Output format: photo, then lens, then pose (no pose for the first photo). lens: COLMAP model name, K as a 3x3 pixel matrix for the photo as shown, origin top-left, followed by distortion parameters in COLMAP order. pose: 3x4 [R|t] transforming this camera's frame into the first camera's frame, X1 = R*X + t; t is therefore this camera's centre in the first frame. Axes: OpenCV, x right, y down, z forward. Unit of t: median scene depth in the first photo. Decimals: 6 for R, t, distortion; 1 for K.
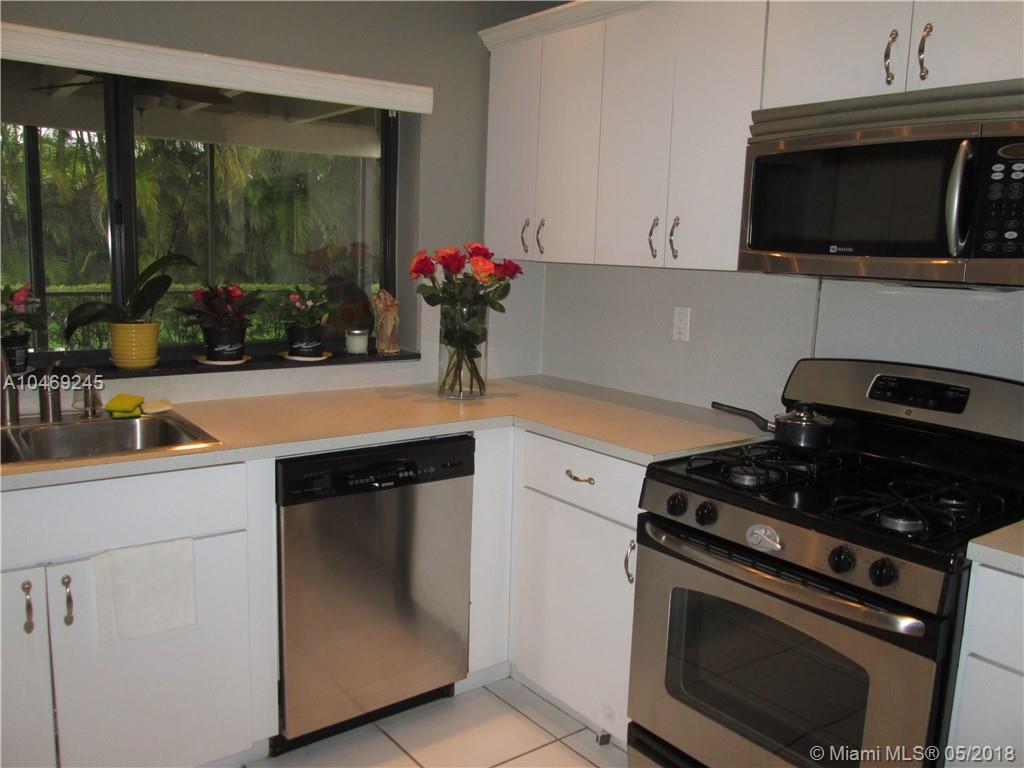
lens RADIAL K [[846.4, 0, 497.4], [0, 846.4, 388.1], [0, 0, 1]] dist [-0.043284, 0.011589]
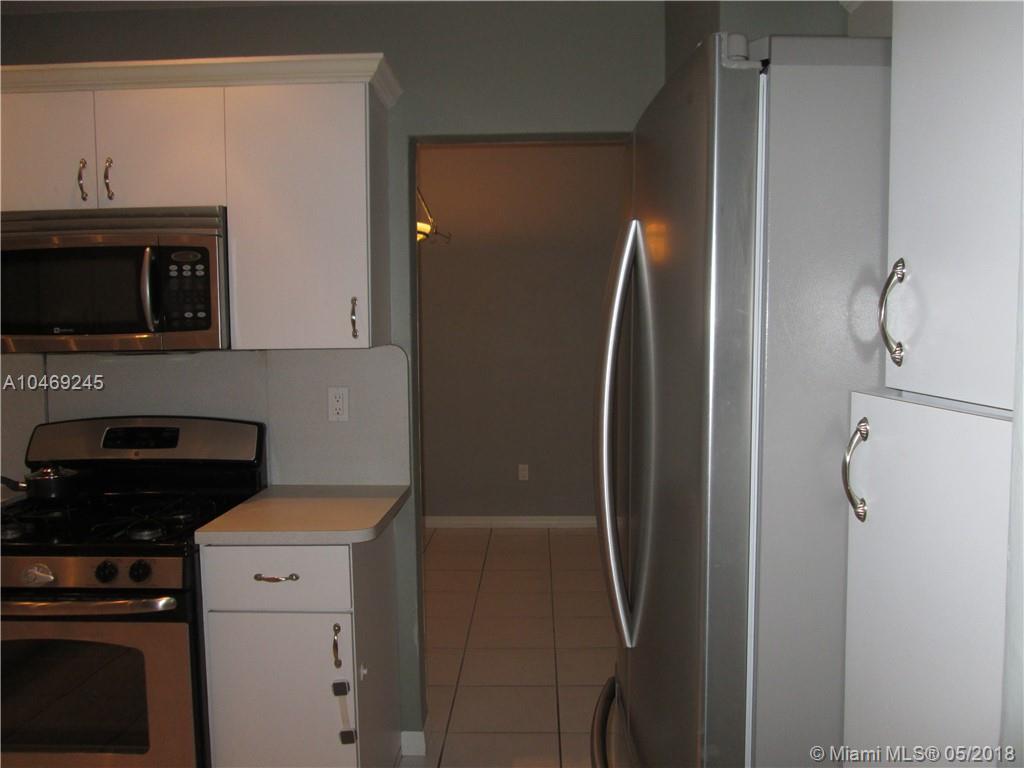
lens RADIAL K [[846.4, 0, 497.4], [0, 846.4, 388.1], [0, 0, 1]] dist [-0.043284, 0.011589]
pose [[0.628423, -0.095018, 0.772046, -0.165306], [0.160906, 0.986924, -0.009509, 0.036297], [-0.761048, 0.130203, 0.635495, -0.284721]]
